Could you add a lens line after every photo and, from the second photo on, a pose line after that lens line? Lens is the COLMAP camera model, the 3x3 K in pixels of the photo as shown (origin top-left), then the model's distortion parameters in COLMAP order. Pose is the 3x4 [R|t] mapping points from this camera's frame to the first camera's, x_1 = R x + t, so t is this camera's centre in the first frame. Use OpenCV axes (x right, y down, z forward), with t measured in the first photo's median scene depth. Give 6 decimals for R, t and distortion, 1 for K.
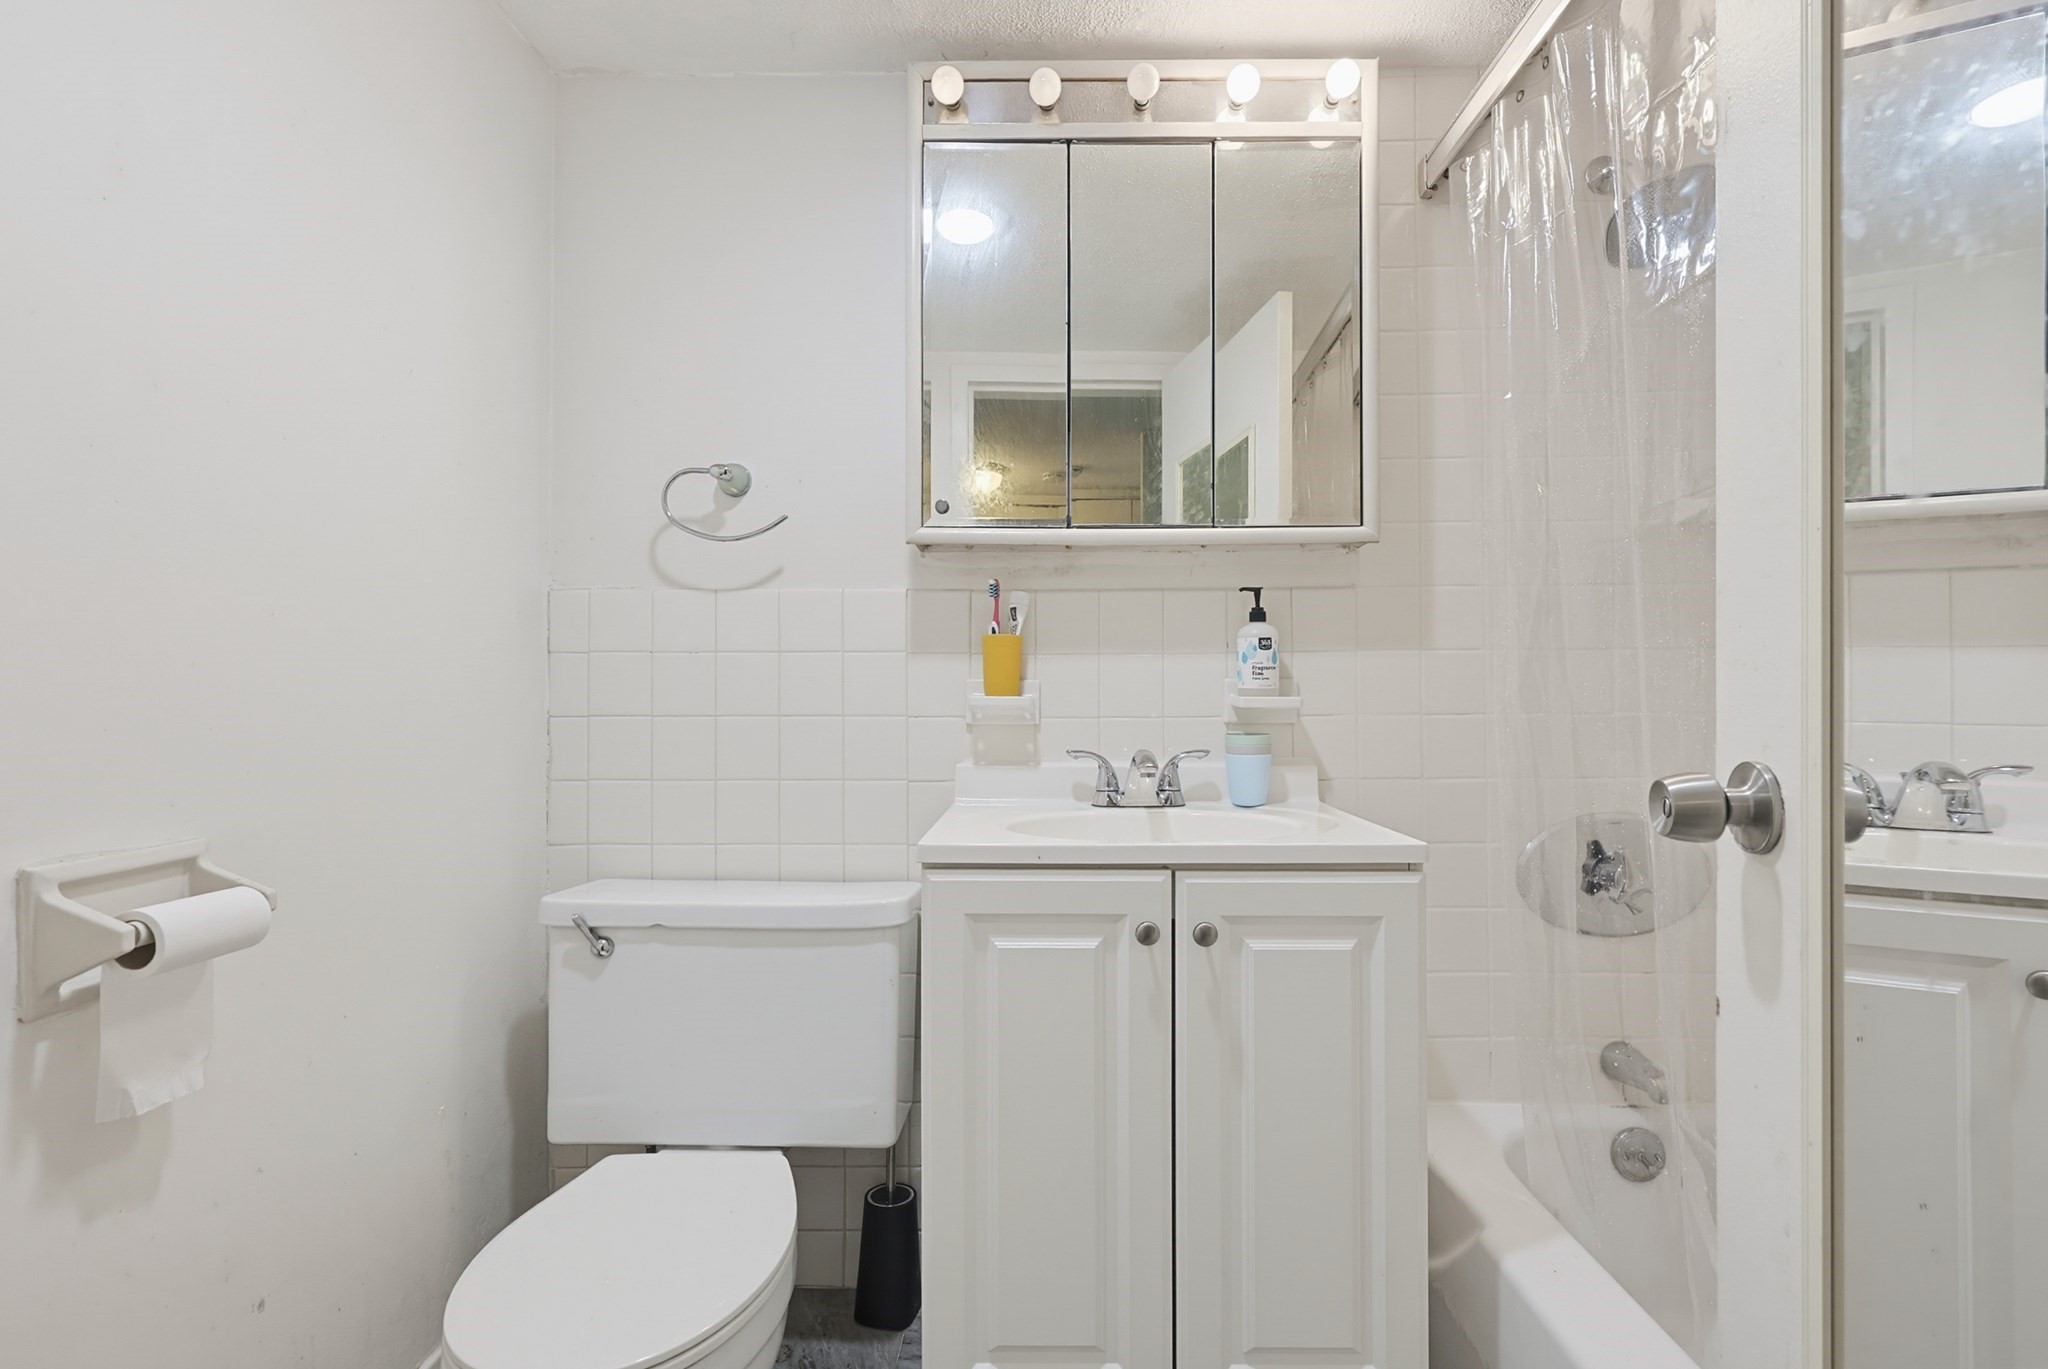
lens RADIAL K [[892.8, 0, 1022.9], [0, 892.8, 694.3], [0, 0, 1]] dist [0.003900, -0.001234]
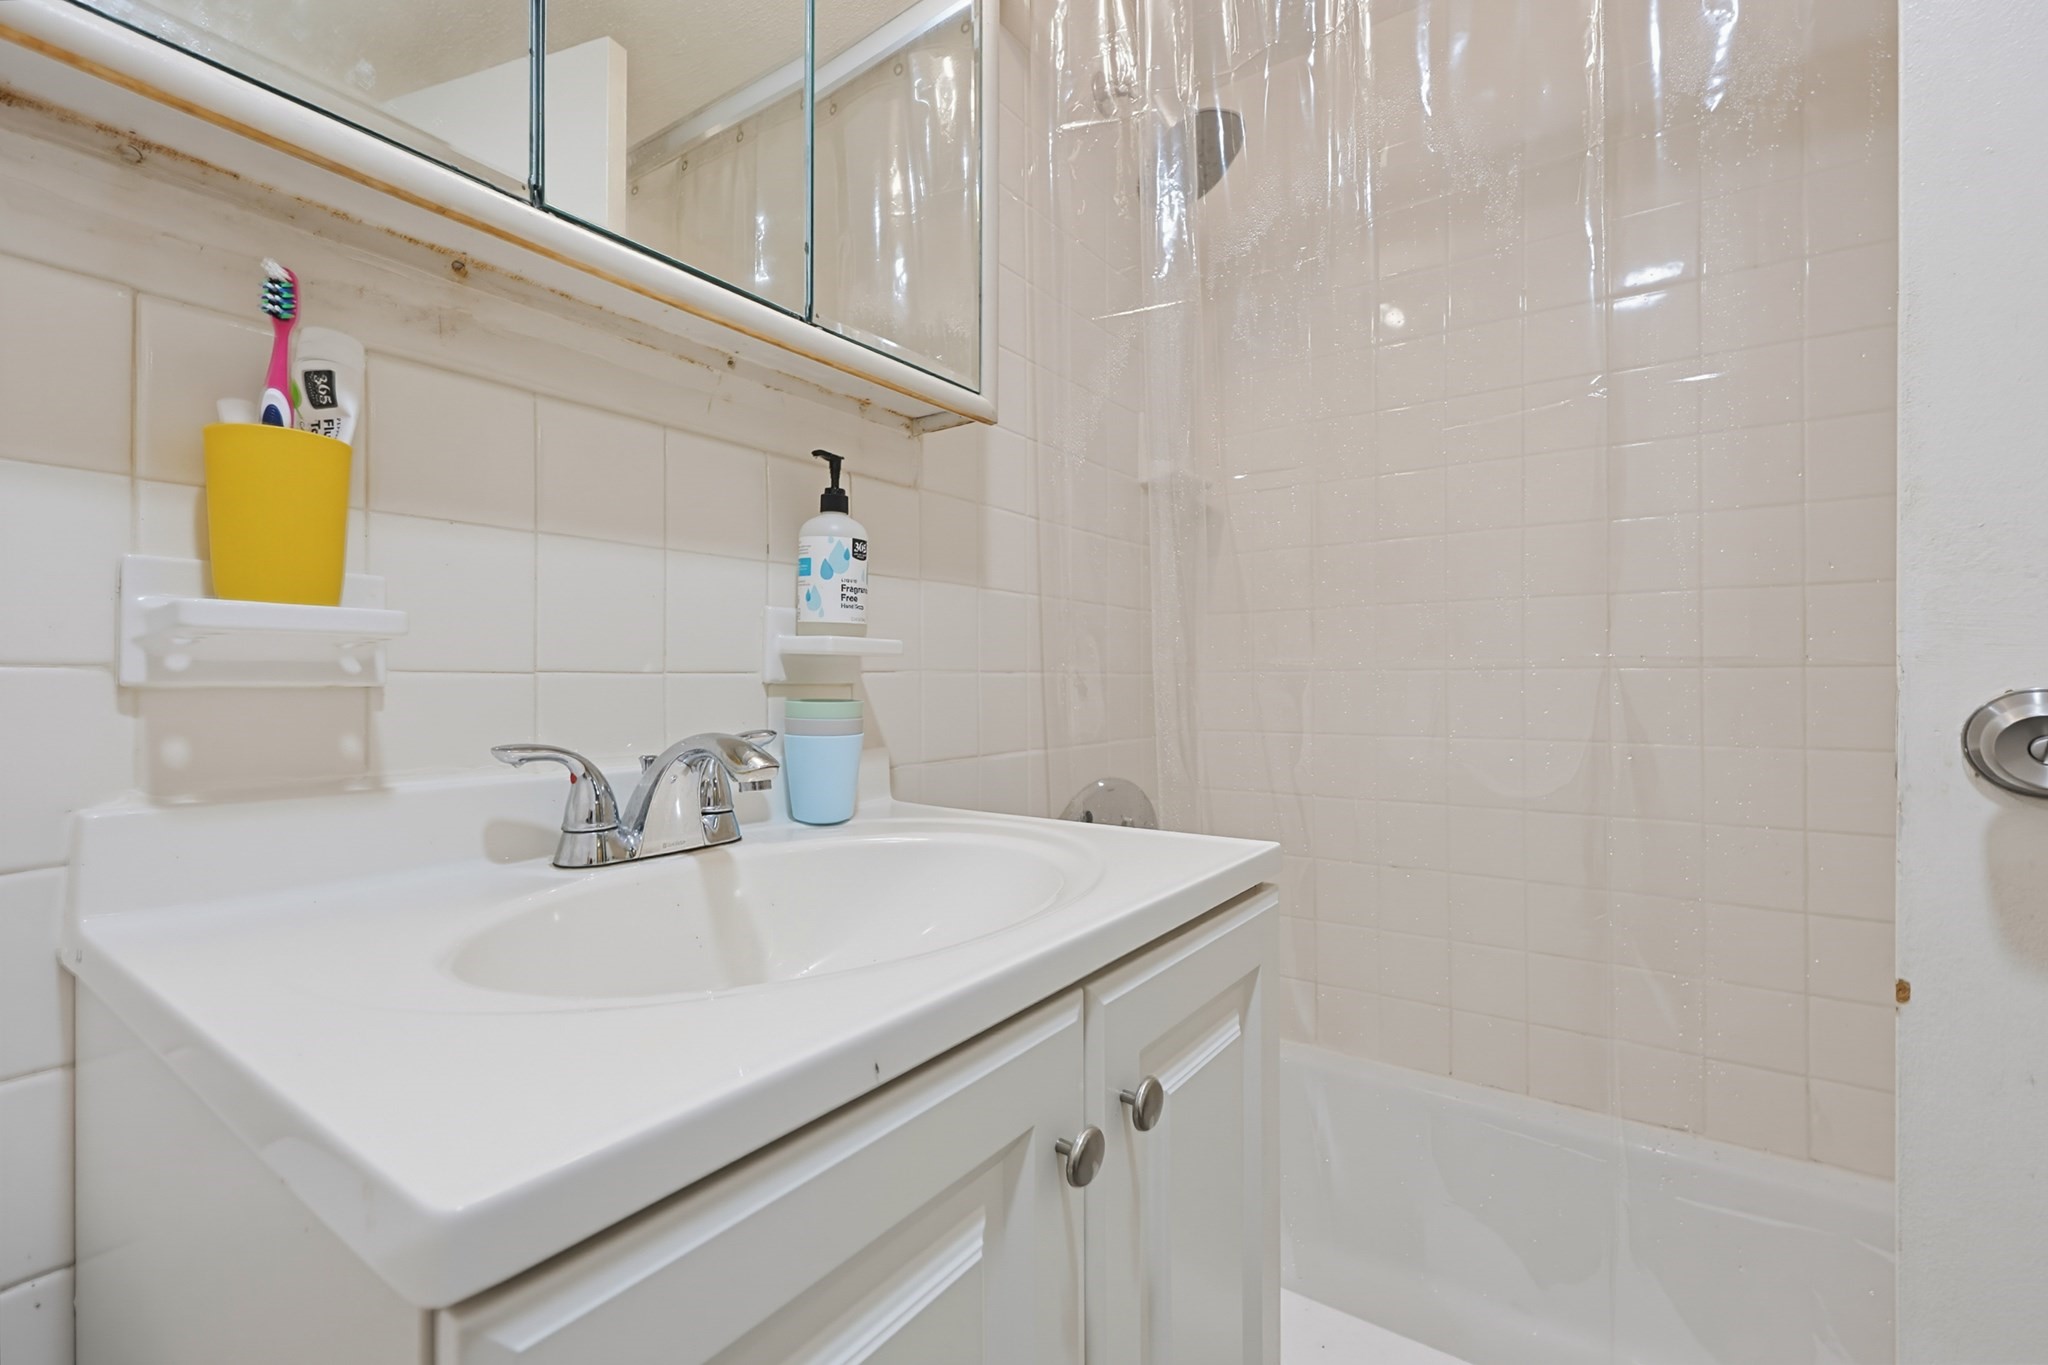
lens RADIAL K [[892.8, 0, 1035.0], [0, 892.8, 676.3], [0, 0, 1]] dist [0.003900, -0.001234]
pose [[0.546409, 0.008530, 0.837475, -0.162520], [-0.008378, 0.999954, -0.004719, 0.029717], [-0.837476, -0.004438, 0.546455, 0.561234]]
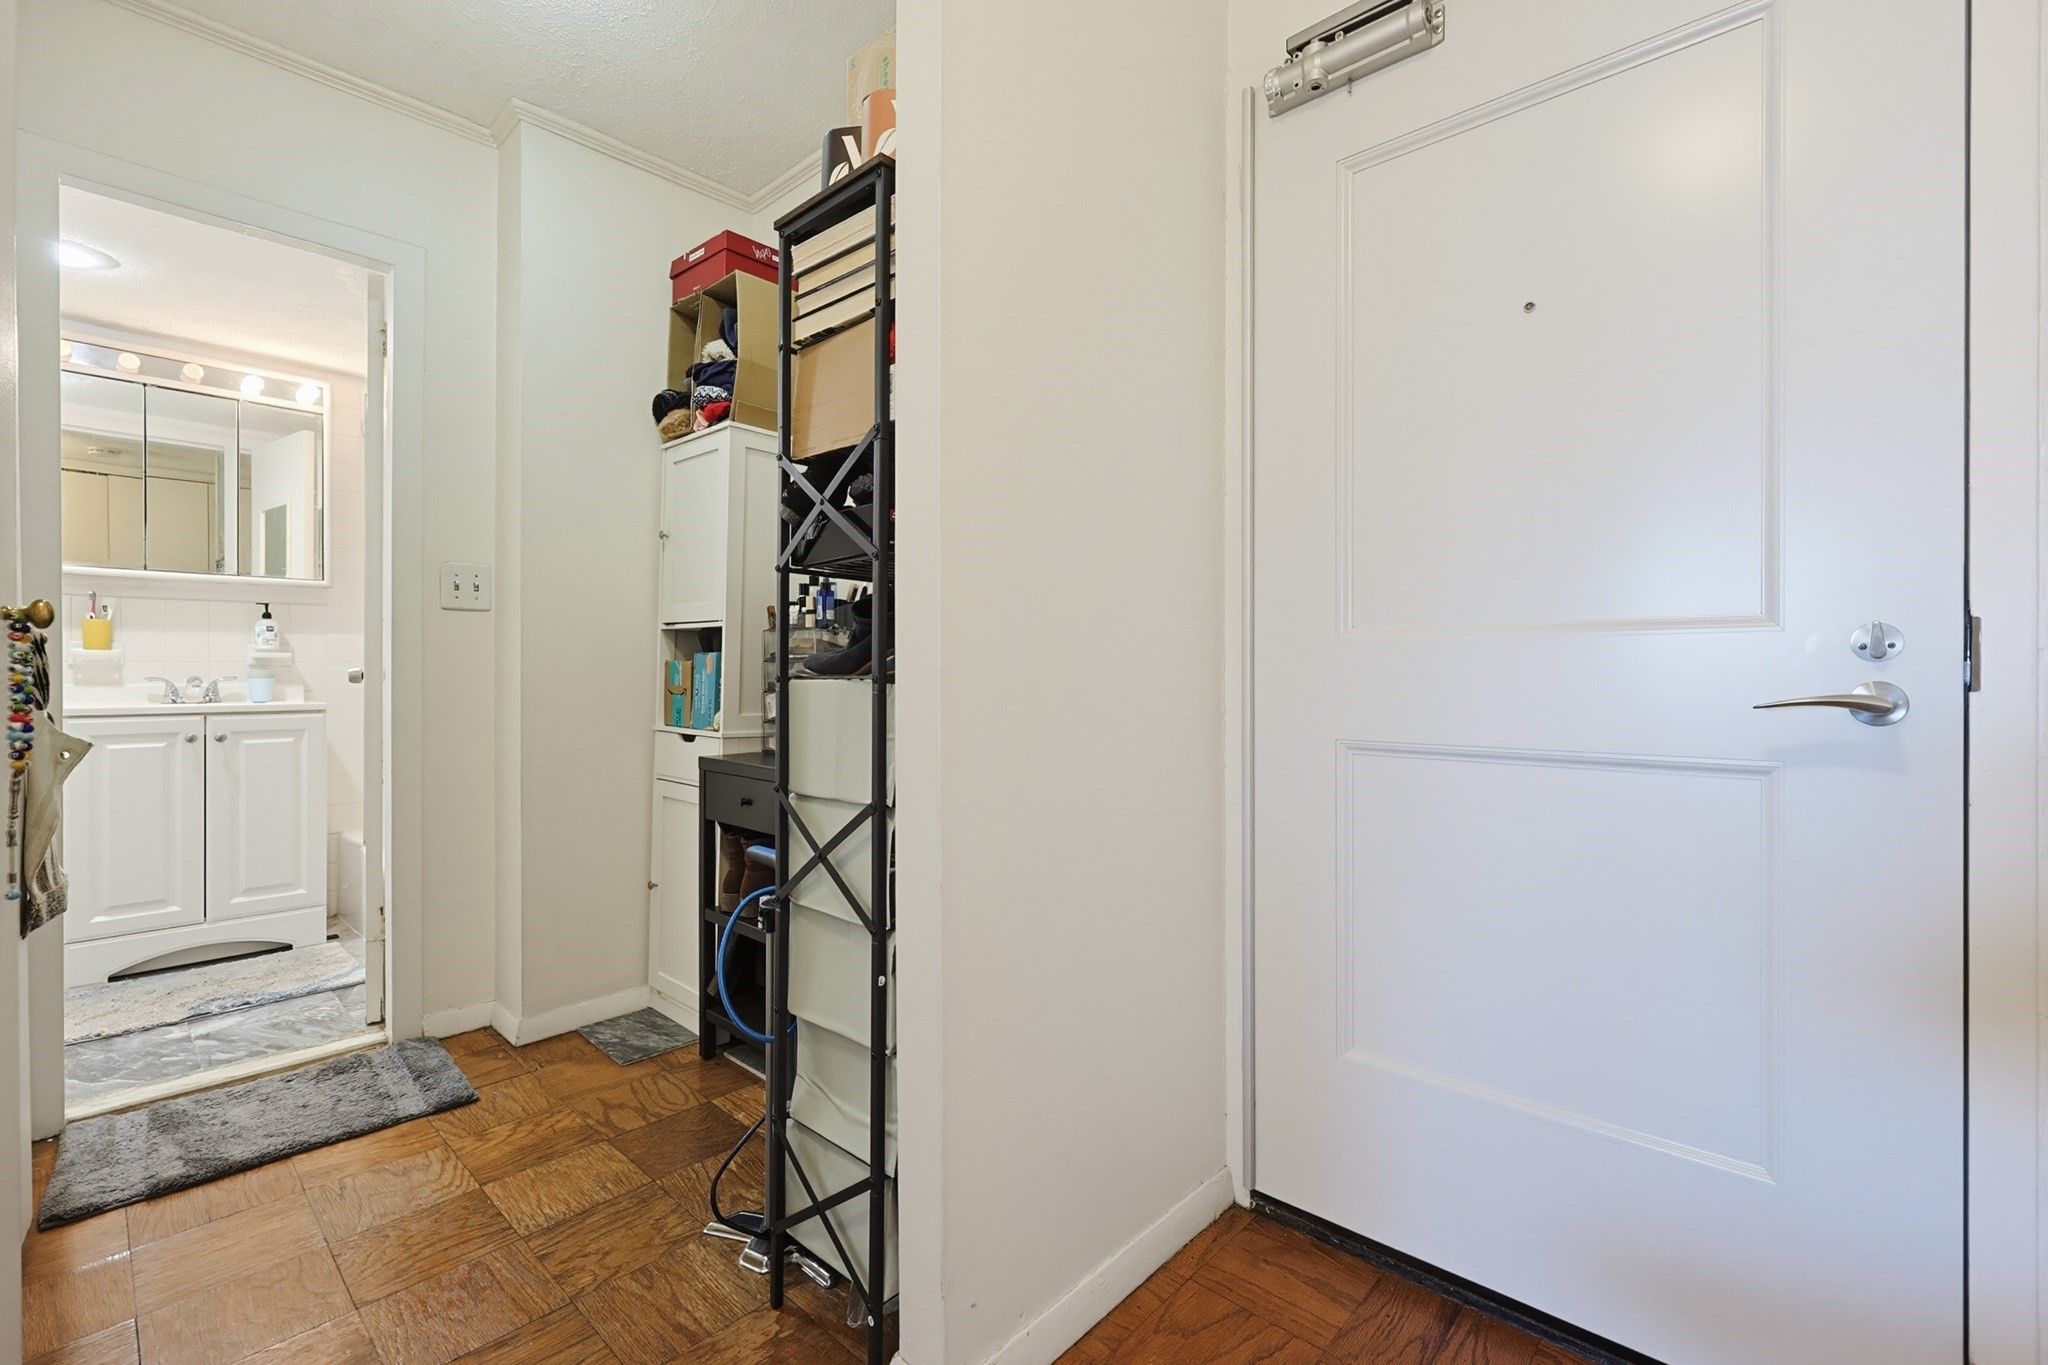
lens RADIAL K [[892.8, 0, 1060.4], [0, 892.8, 672.4], [0, 0, 1]] dist [0.003900, -0.001234]
pose [[0.644199, -0.001806, 0.764856, -0.166096], [-0.003687, 0.999978, 0.005467, 0.032313], [-0.764849, -0.006342, 0.644178, -1.927456]]
